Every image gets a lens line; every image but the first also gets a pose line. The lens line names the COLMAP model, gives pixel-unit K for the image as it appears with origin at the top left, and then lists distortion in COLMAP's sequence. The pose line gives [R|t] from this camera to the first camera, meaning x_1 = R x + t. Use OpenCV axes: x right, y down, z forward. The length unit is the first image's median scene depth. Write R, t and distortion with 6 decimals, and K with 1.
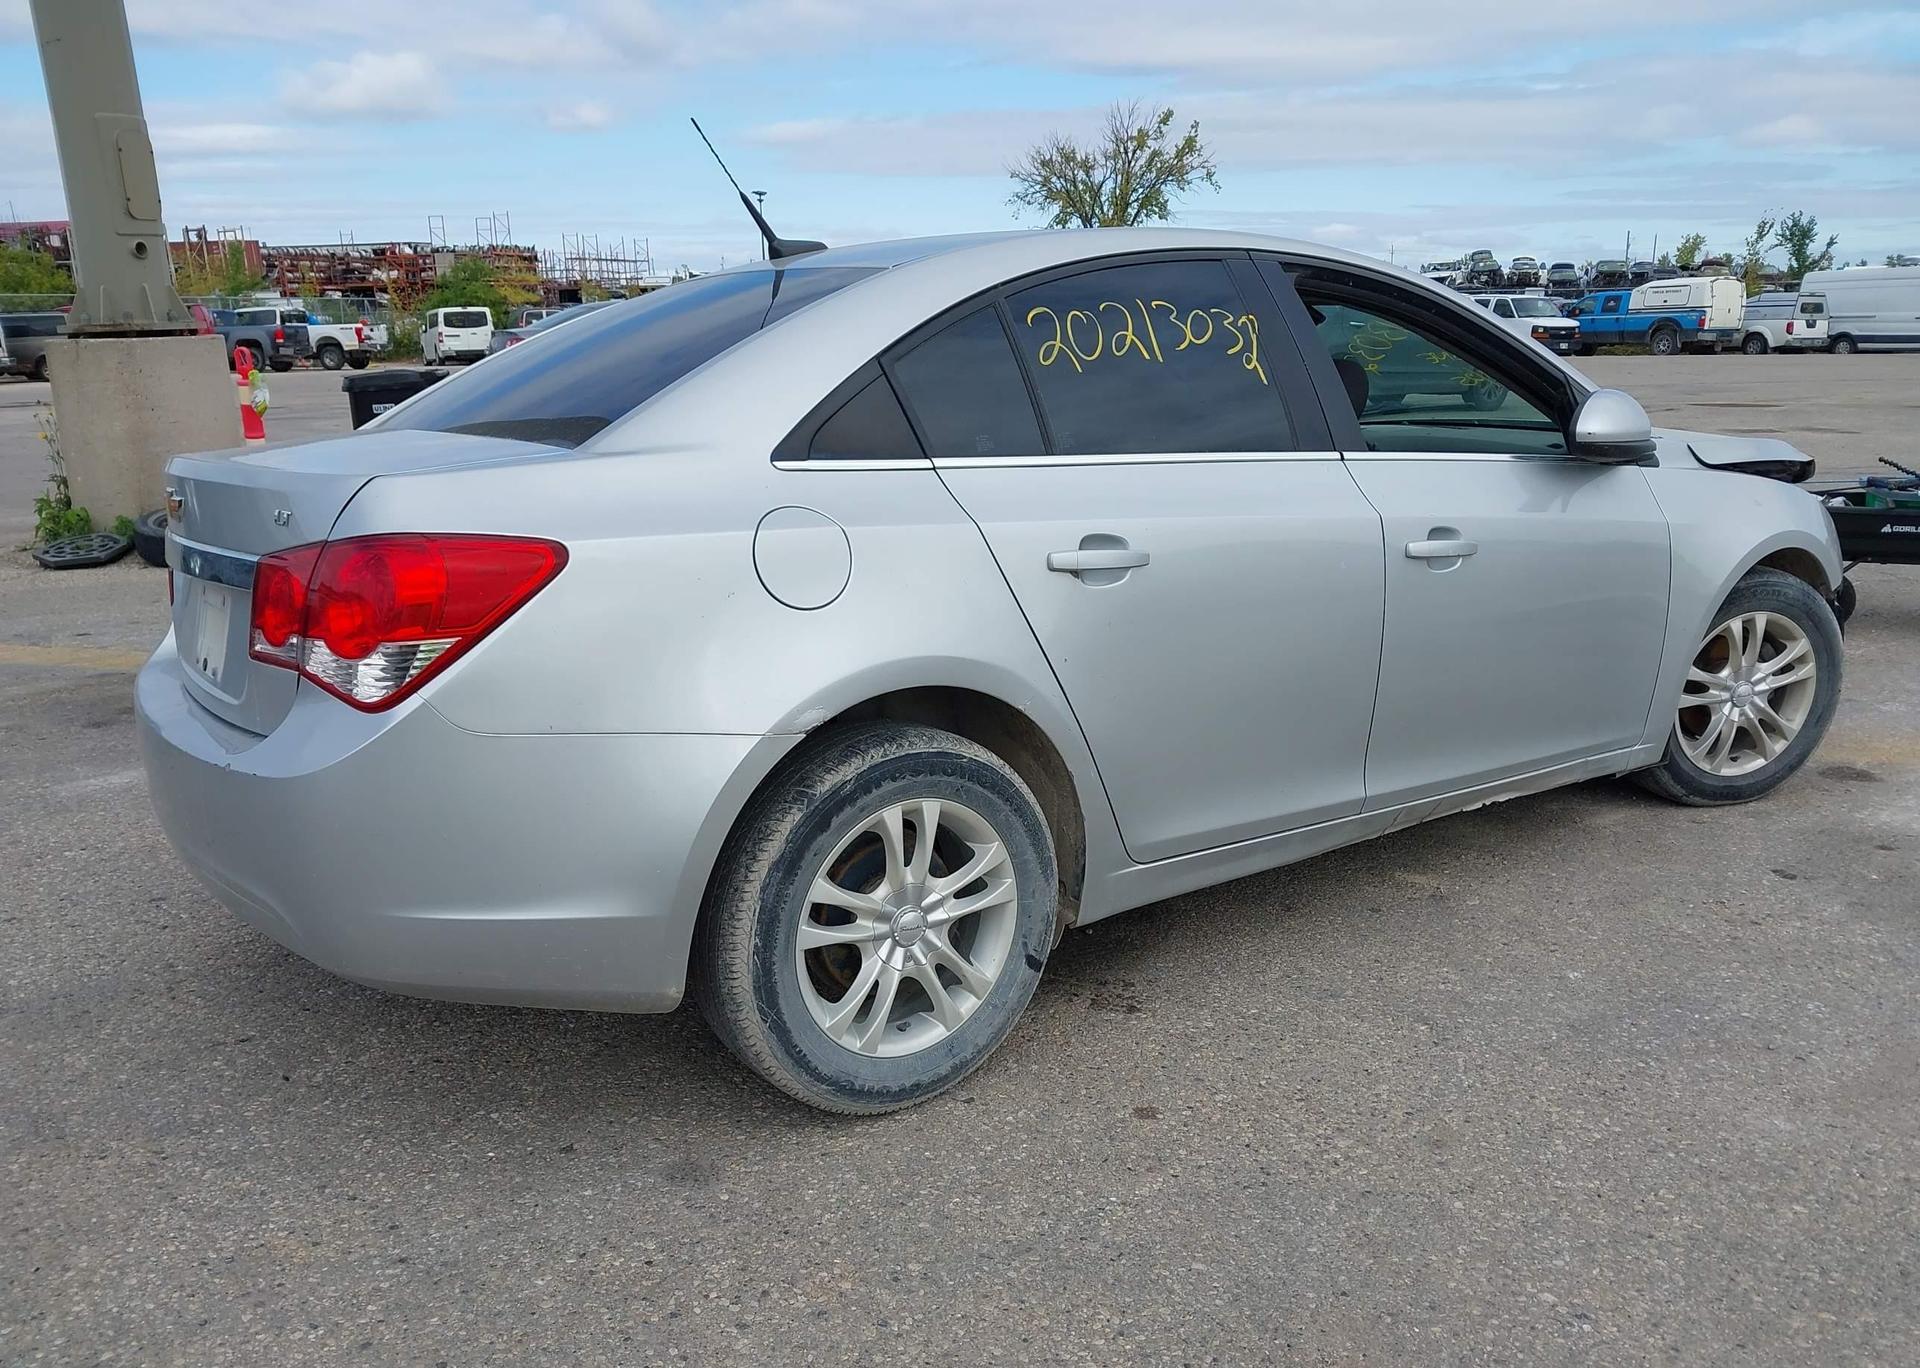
lens RADIAL K [[1531.6, 0, 959.2], [0, 1531.6, 696.4], [0, 0, 1]] dist [0.014609, -0.017820]
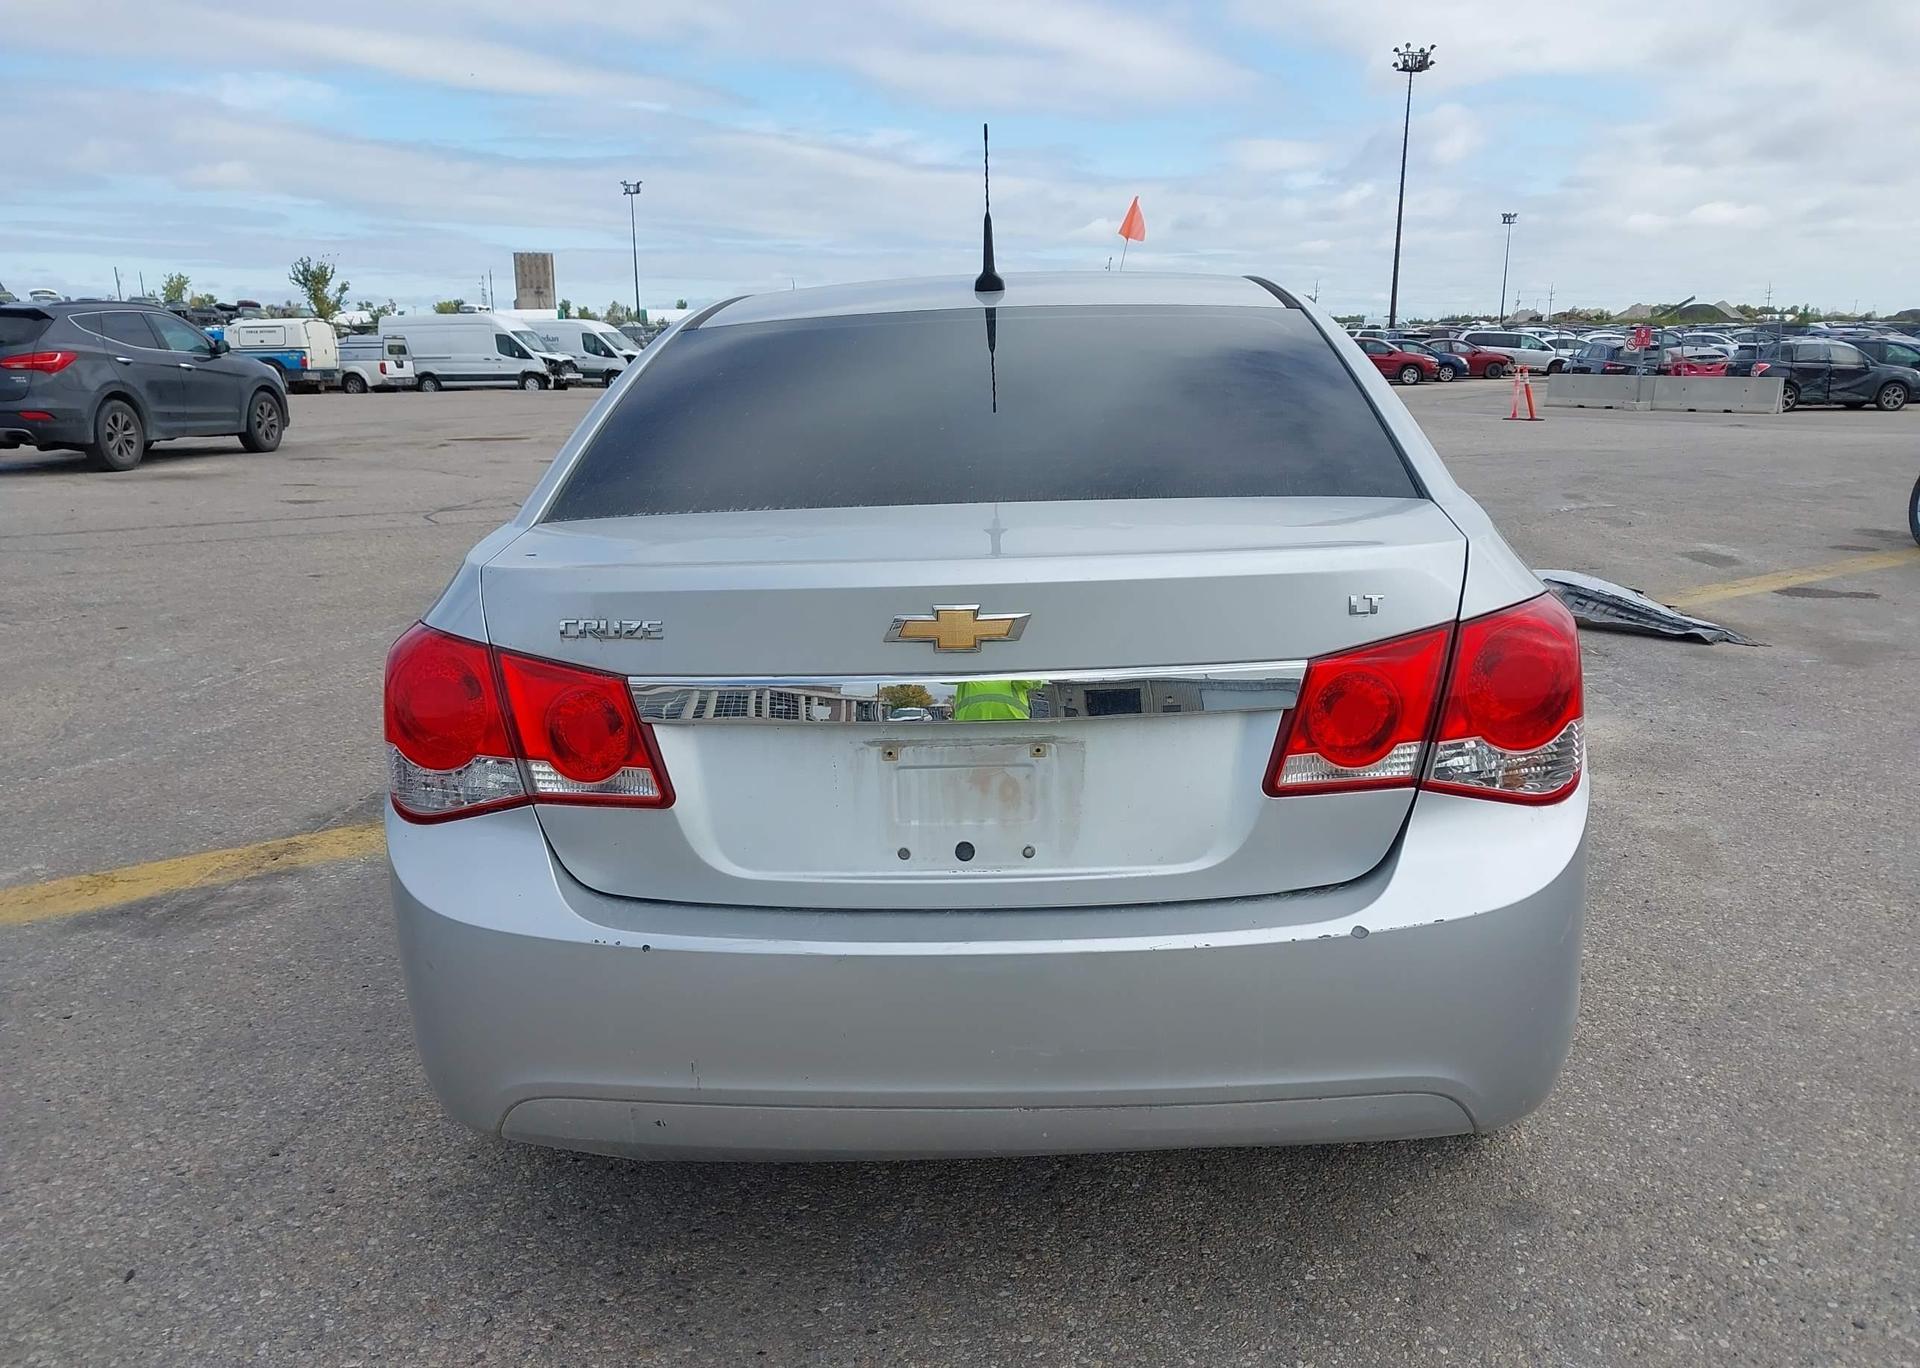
lens RADIAL K [[1531.6, 0, 966.3], [0, 1531.6, 694.1], [0, 0, 1]] dist [0.014609, -0.017820]
pose [[0.621447, -0.163453, 0.766216, -0.837900], [0.183344, 0.981179, 0.060606, -0.110282], [-0.761701, 0.102817, 0.639719, 0.458555]]
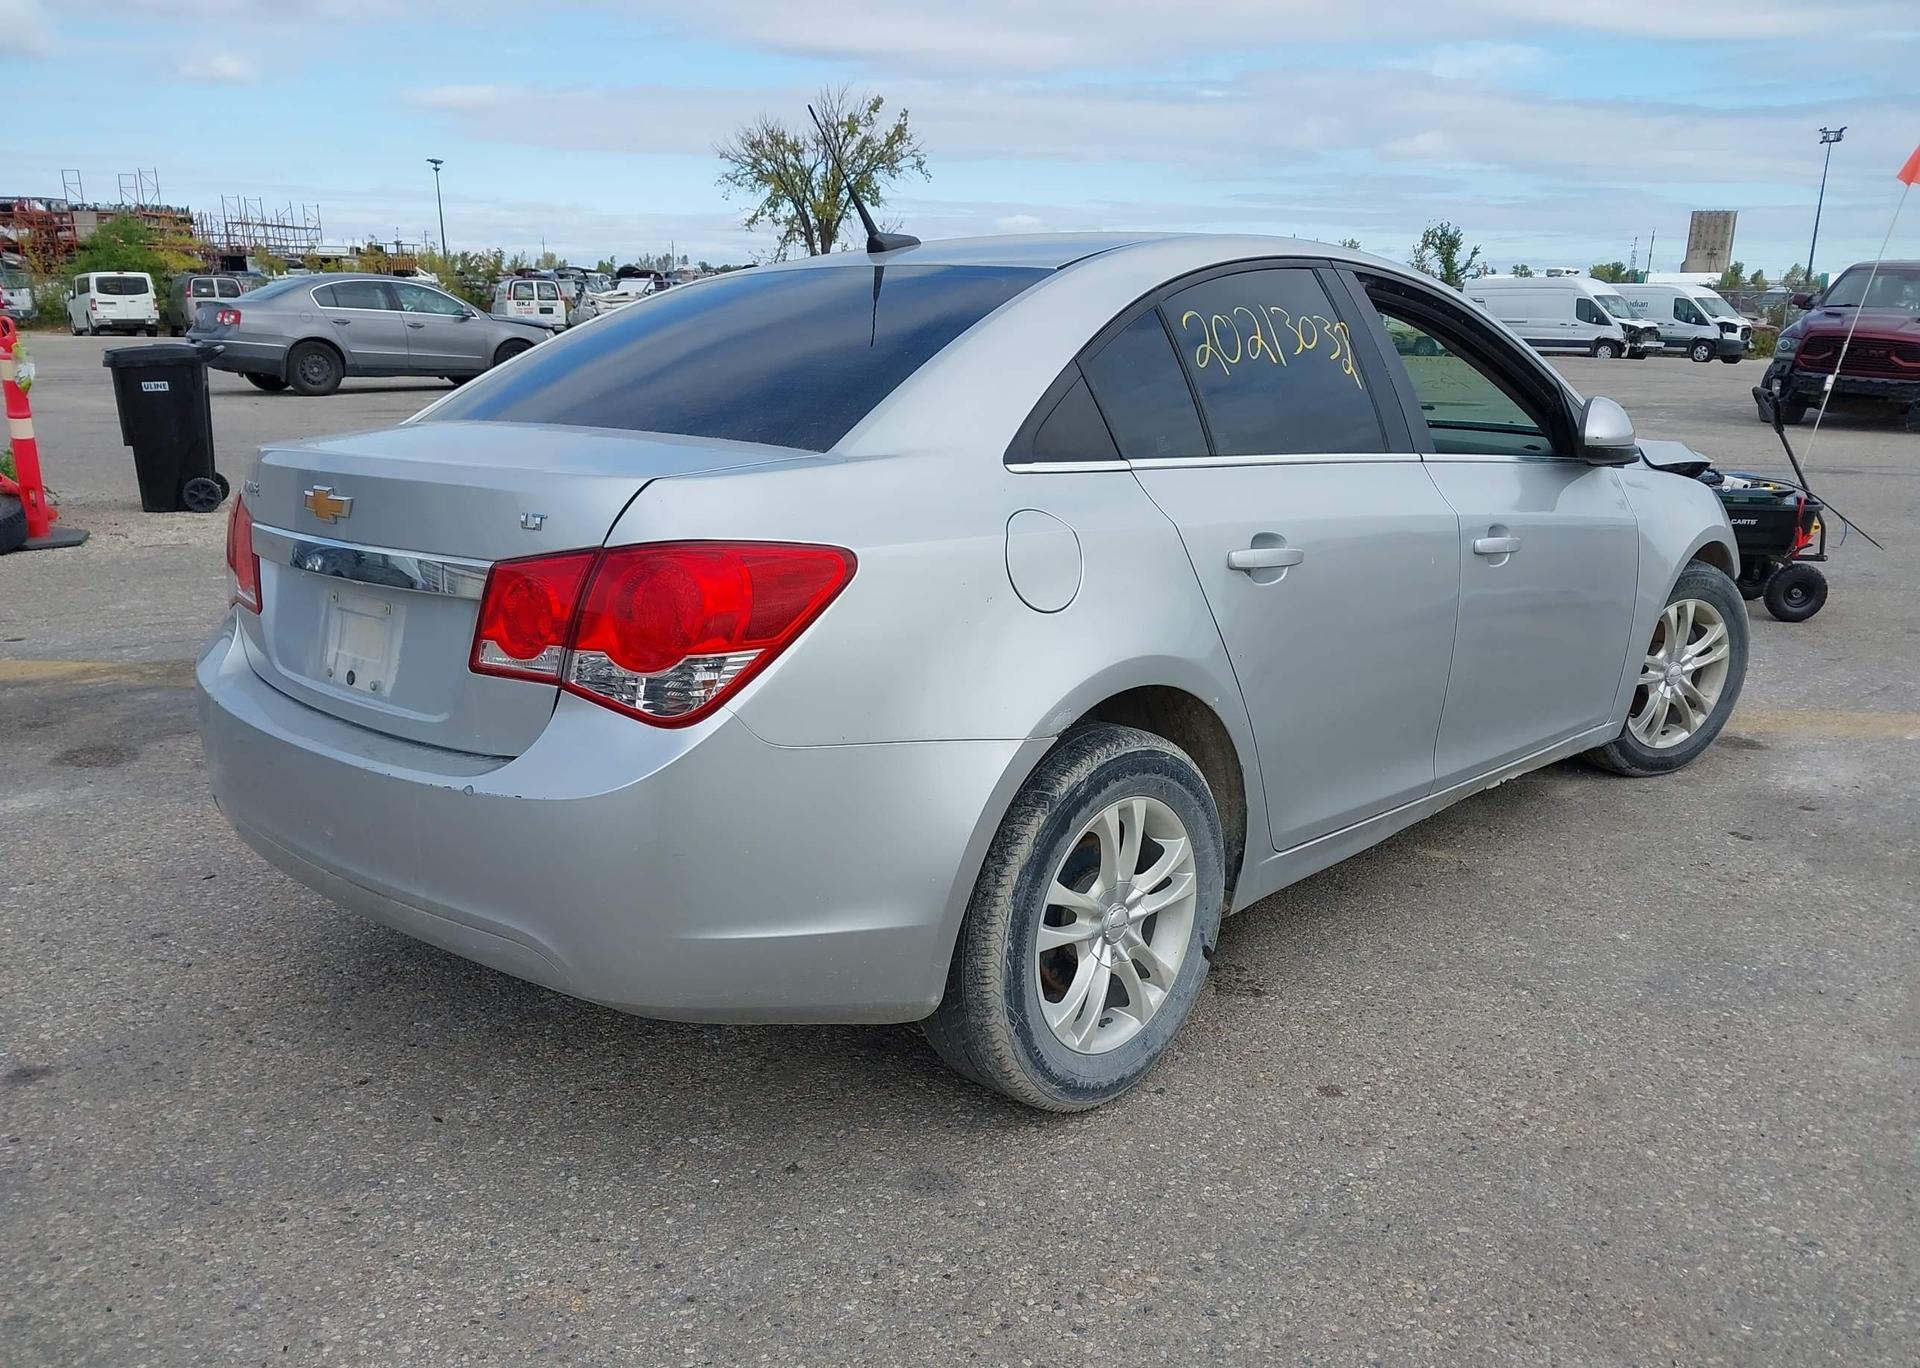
lens RADIAL K [[1531.6, 0, 959.0], [0, 1531.6, 702.7], [0, 0, 1]] dist [0.014609, -0.017820]
pose [[0.980818, -0.023058, 0.193559, -0.260331], [0.020495, 0.999674, 0.015237, -0.010336], [-0.193848, -0.010978, 0.980970, 0.023288]]
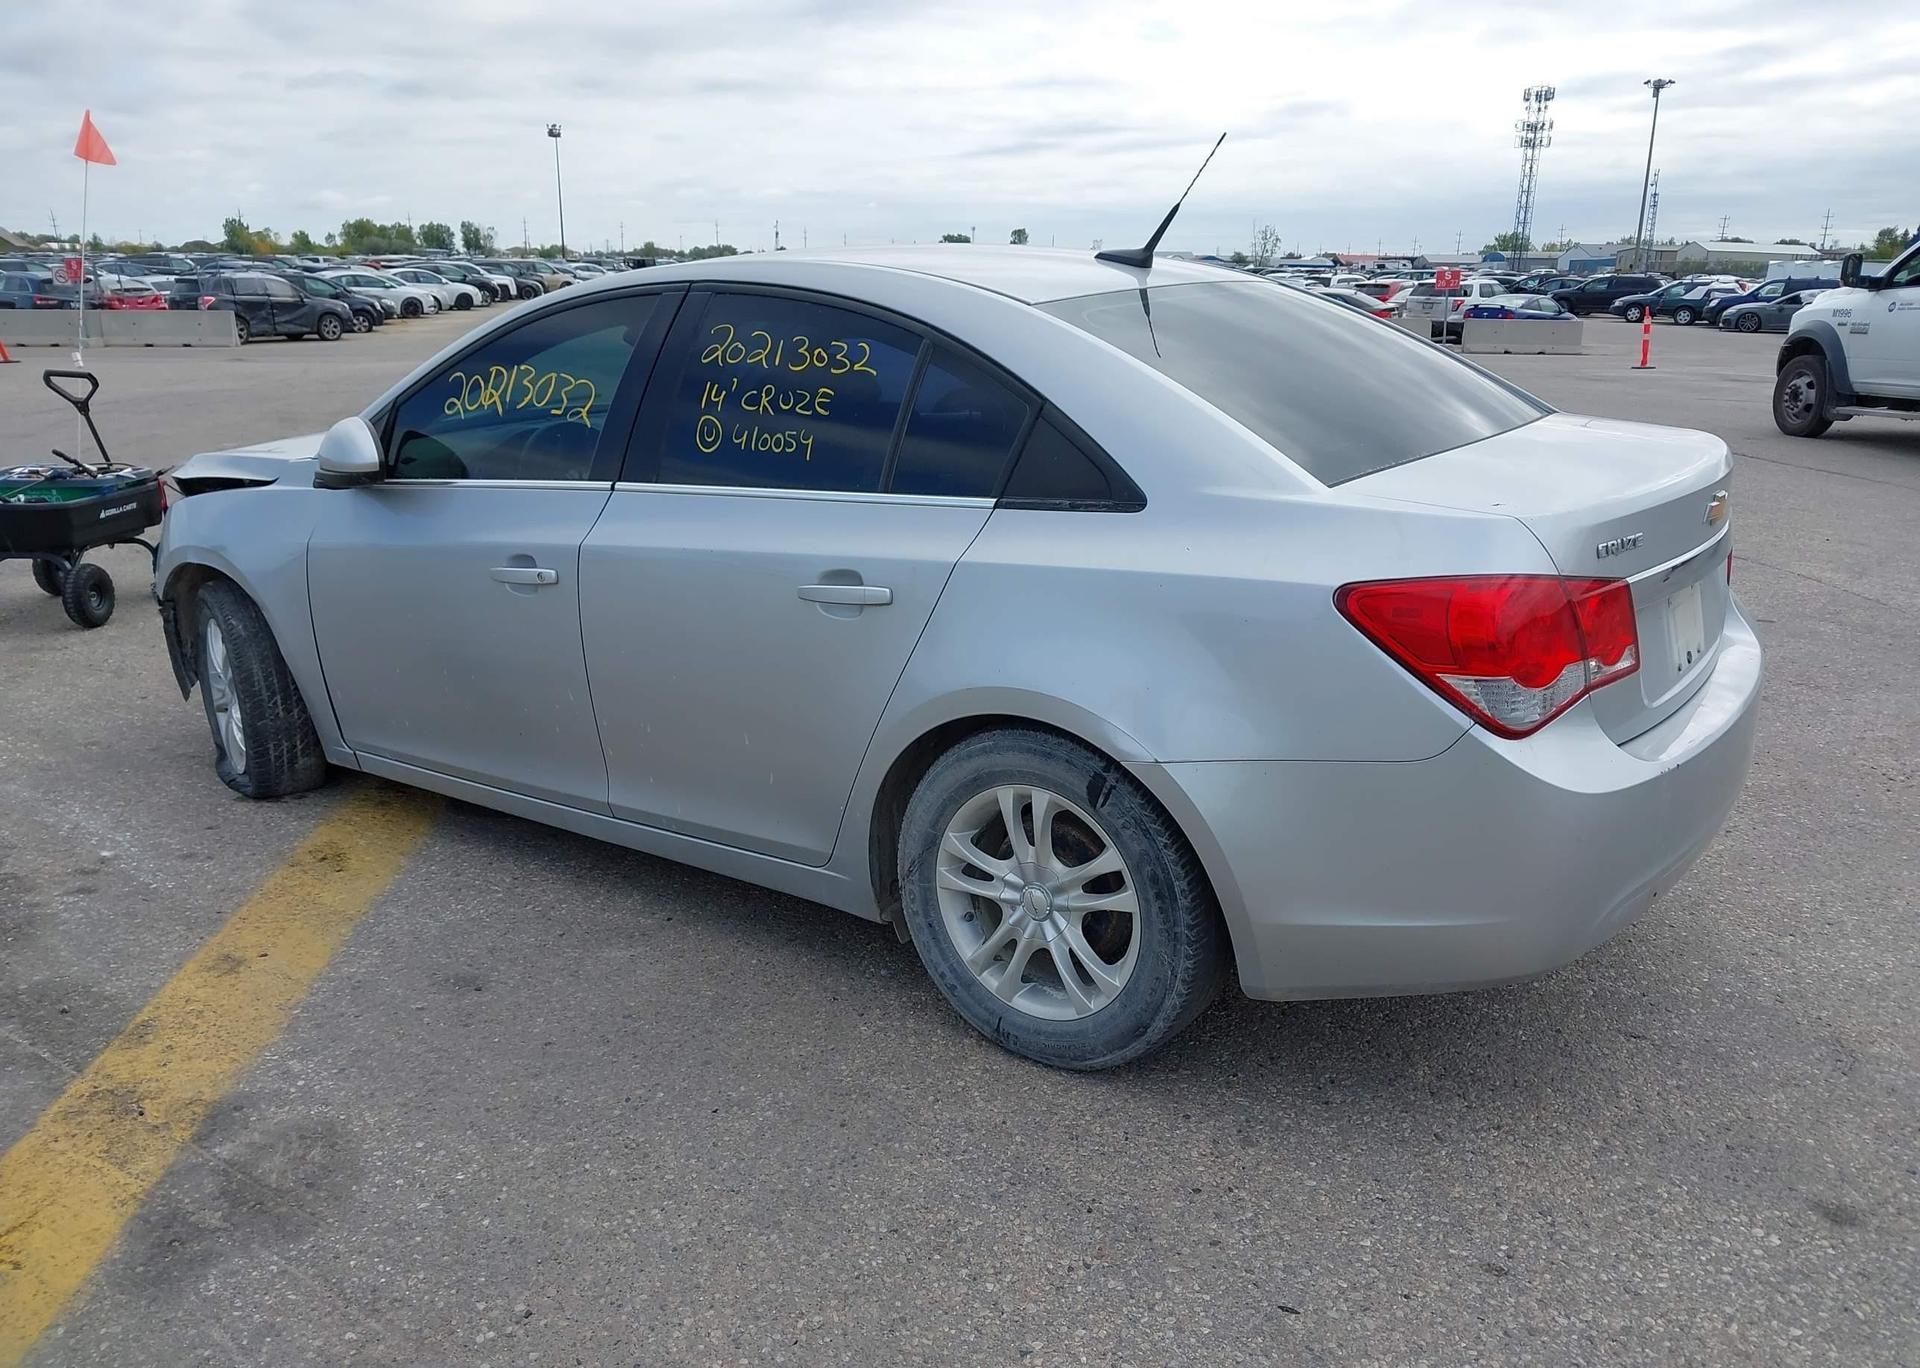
lens RADIAL K [[1531.6, 0, 983.9], [0, 1531.6, 682.3], [0, 0, 1]] dist [0.014609, -0.017820]
pose [[-0.320886, -0.231827, 0.918307, -1.094110], [0.228196, 0.922094, 0.312522, -0.372782], [-0.919216, 0.309838, -0.242985, 1.422913]]
